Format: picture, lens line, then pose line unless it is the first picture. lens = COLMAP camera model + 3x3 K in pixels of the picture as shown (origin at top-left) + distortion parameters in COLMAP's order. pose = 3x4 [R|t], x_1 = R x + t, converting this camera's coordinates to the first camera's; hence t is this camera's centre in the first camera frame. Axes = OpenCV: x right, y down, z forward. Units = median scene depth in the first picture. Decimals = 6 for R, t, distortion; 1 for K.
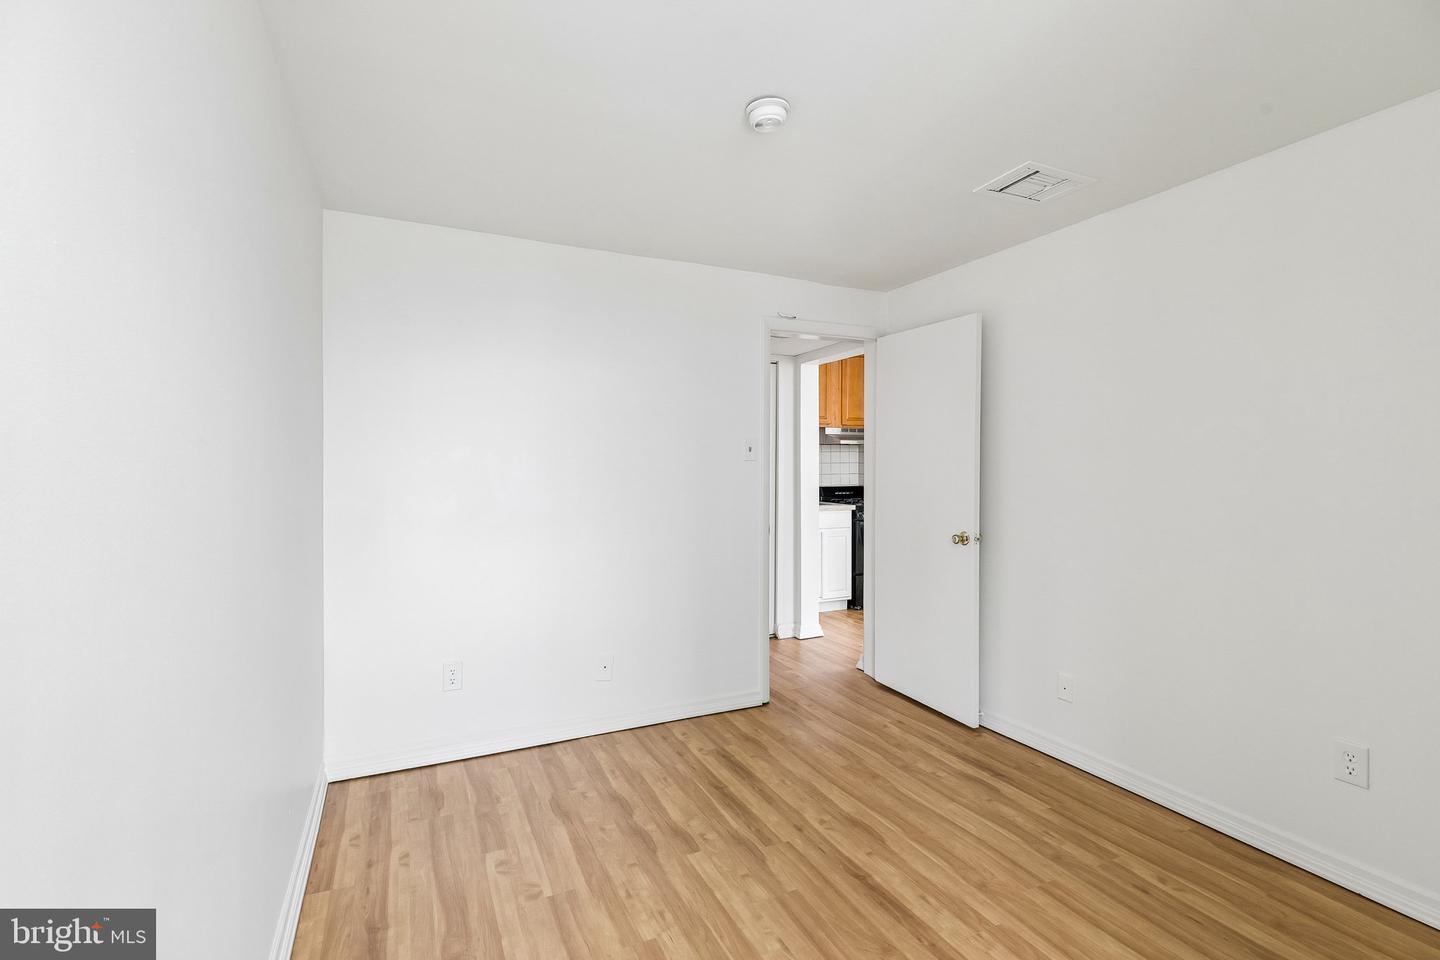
lens RADIAL K [[652.3, 0, 718.6], [0, 652.3, 474.0], [0, 0, 1]] dist [0.002285, -0.000460]
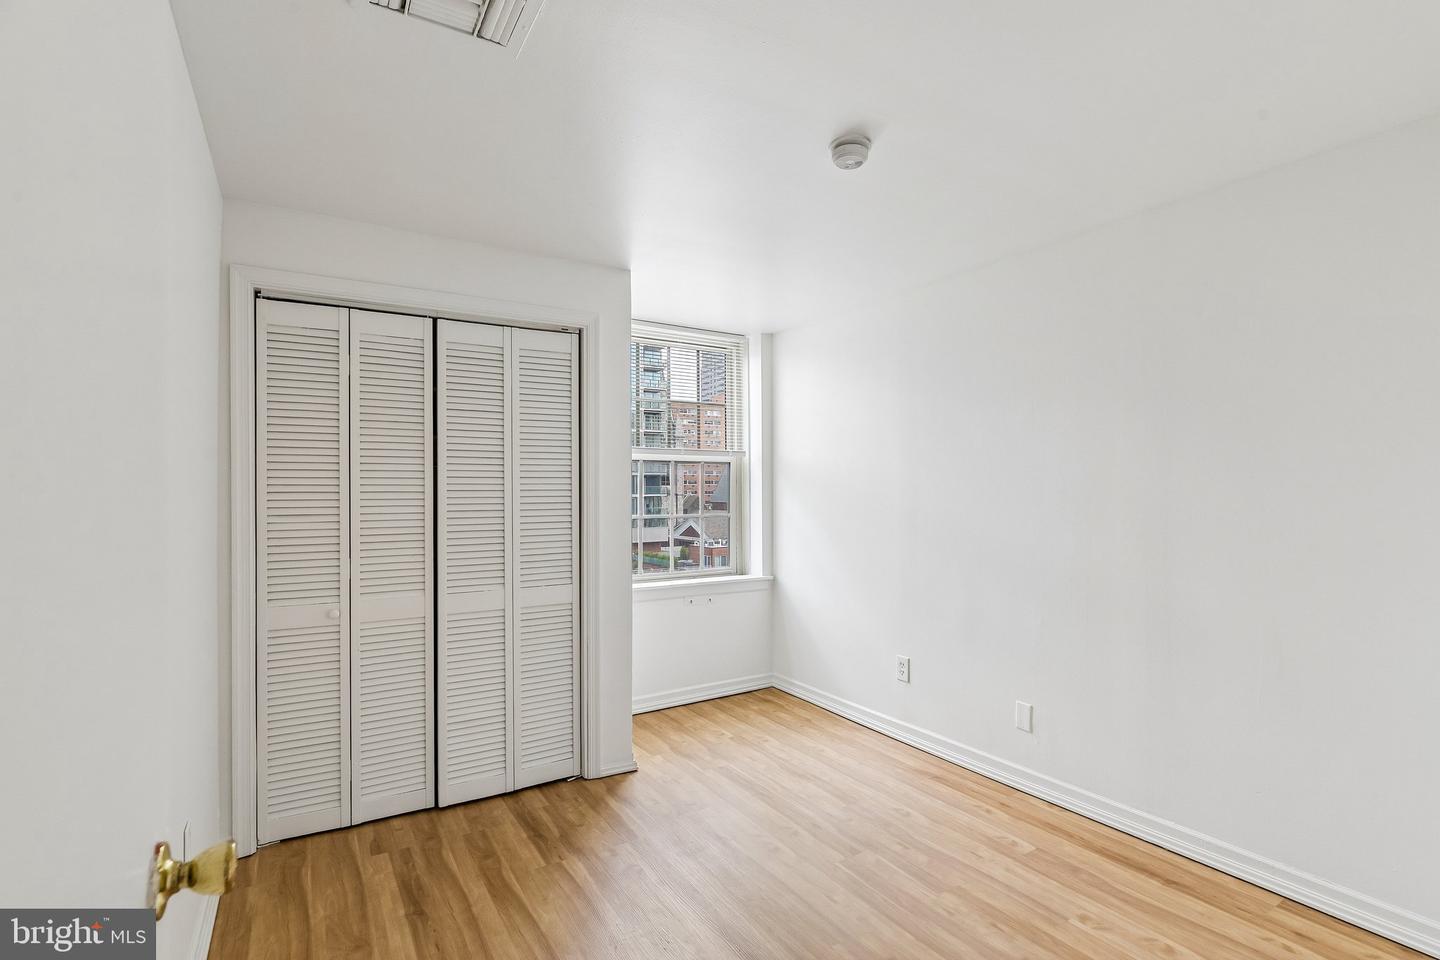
lens RADIAL K [[686.4, 0, 717.7], [0, 686.4, 484.7], [0, 0, 1]] dist [-0.006315, -0.000917]
pose [[-0.994130, 0.003349, -0.108138, 0.368073], [0.002681, 0.999976, 0.006319, -0.029010], [0.108157, 0.005992, -0.994116, 1.868101]]
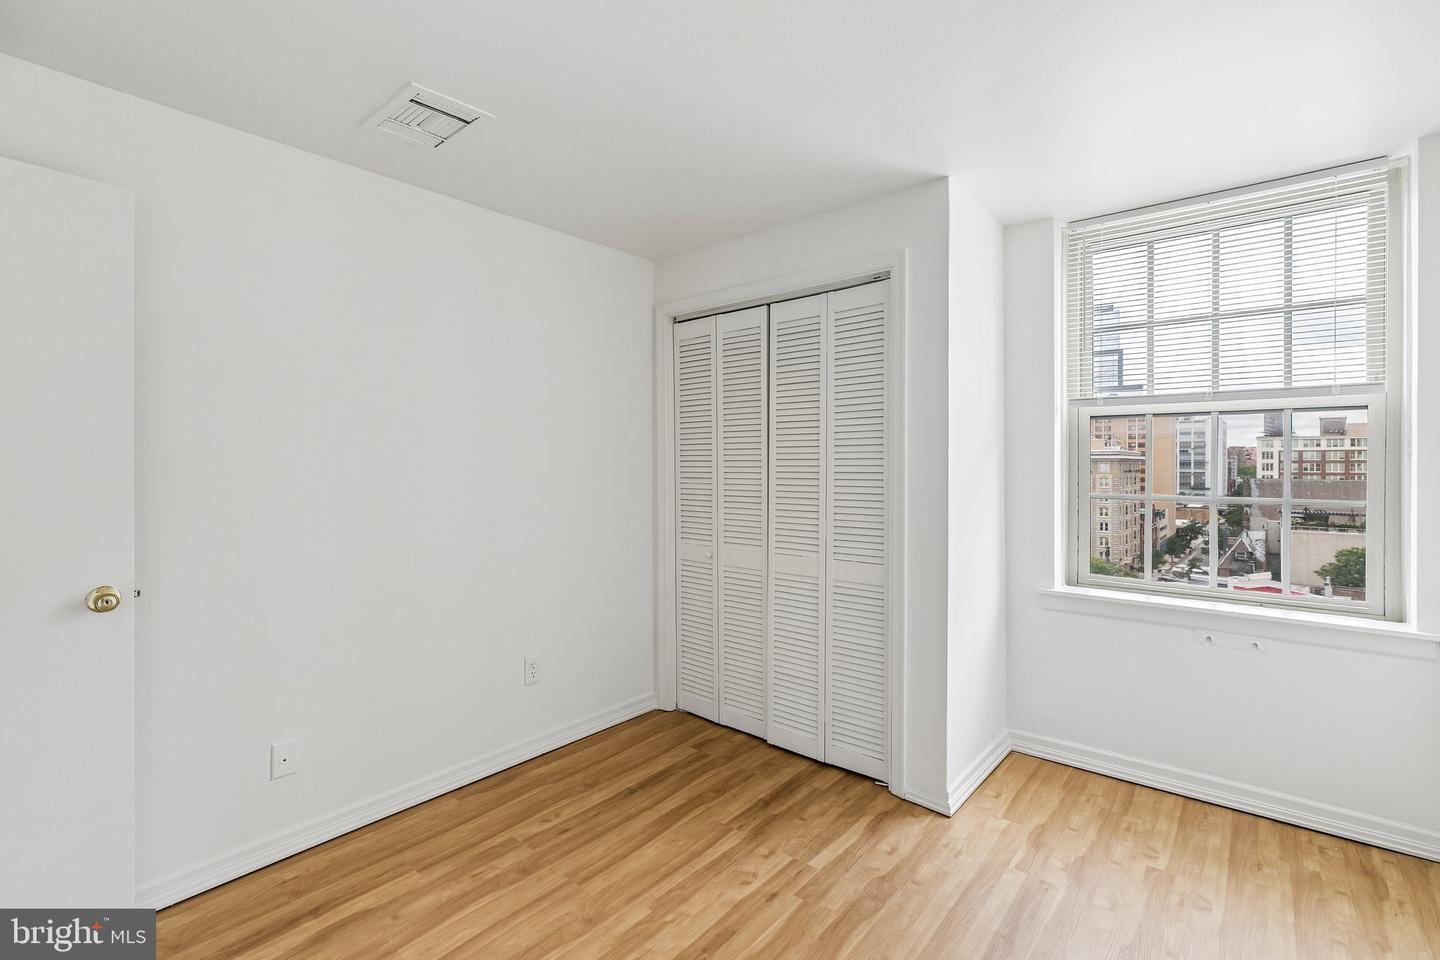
lens RADIAL K [[652.3, 0, 715.7], [0, 652.3, 470.2], [0, 0, 1]] dist [0.002285, -0.000460]
pose [[-0.405755, -0.009819, 0.913929, -0.479691], [0.013116, 0.999777, 0.016564, -0.011843], [-0.913888, 0.018708, -0.405536, 1.159754]]
